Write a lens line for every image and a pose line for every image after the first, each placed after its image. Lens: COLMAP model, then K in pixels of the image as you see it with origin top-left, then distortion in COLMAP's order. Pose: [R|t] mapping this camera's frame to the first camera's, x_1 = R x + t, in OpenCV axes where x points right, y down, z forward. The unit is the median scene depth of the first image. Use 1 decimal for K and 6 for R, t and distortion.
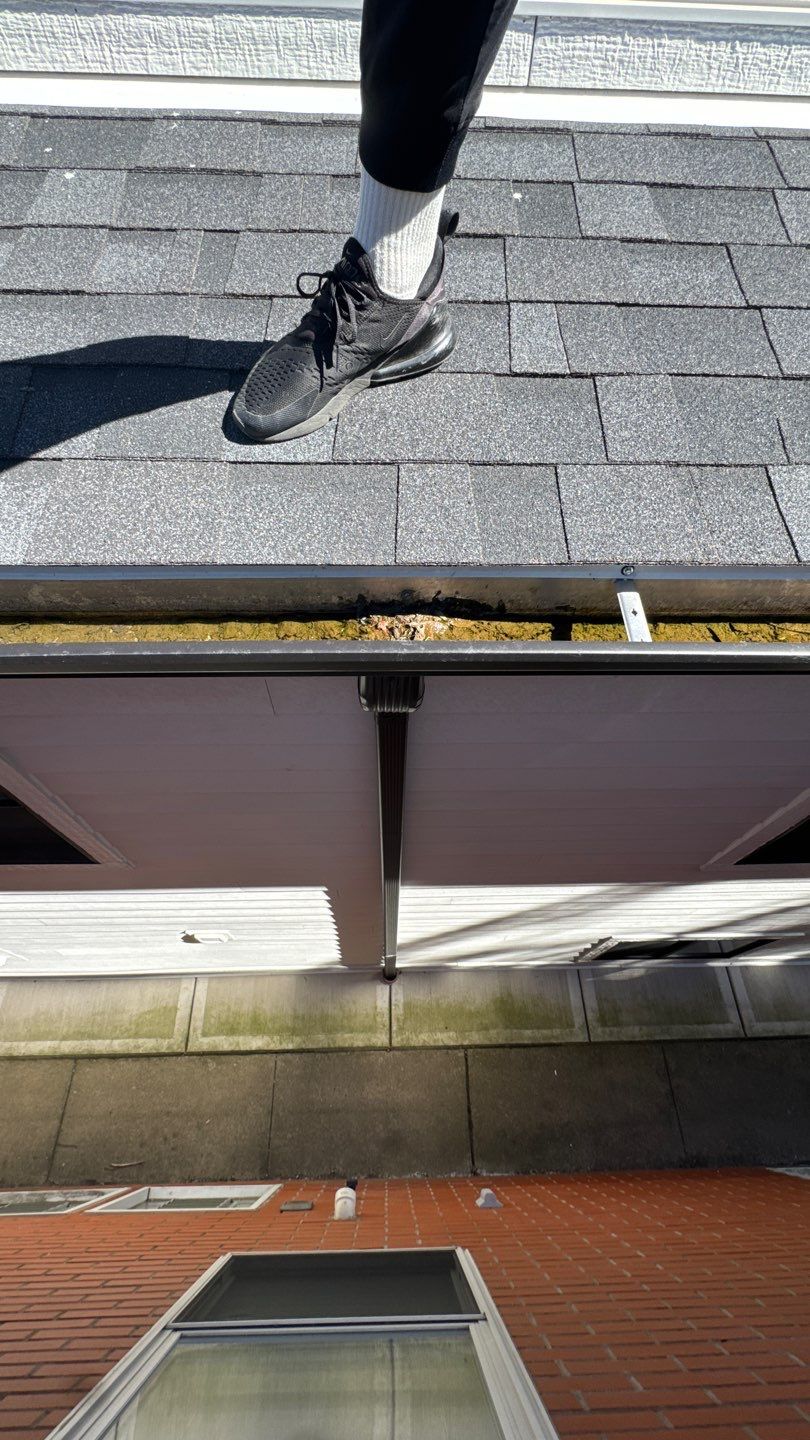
lens RADIAL K [[578.1, 0, 404.5], [0, 578.1, 719.4], [0, 0, 1]] dist [-0.009704, 0.000546]
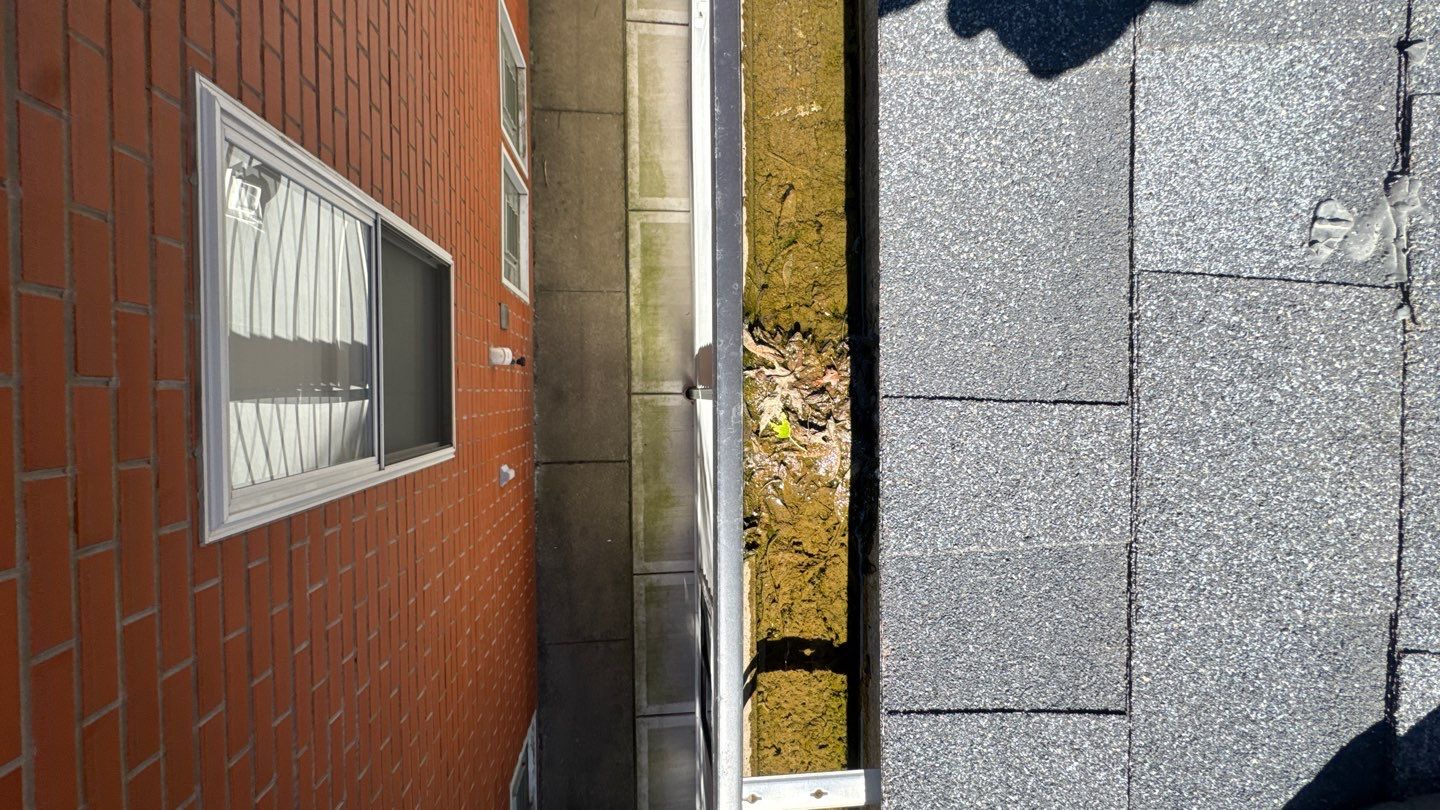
lens RADIAL K [[578.1, 0, 715.6], [0, 578.1, 404.8], [0, 0, 1]] dist [-0.009704, 0.000546]
pose [[-0.009157, 0.999952, -0.003616, -0.001869], [-0.906592, -0.006776, 0.421955, -0.143930], [0.421910, 0.007142, 0.906610, 0.172915]]
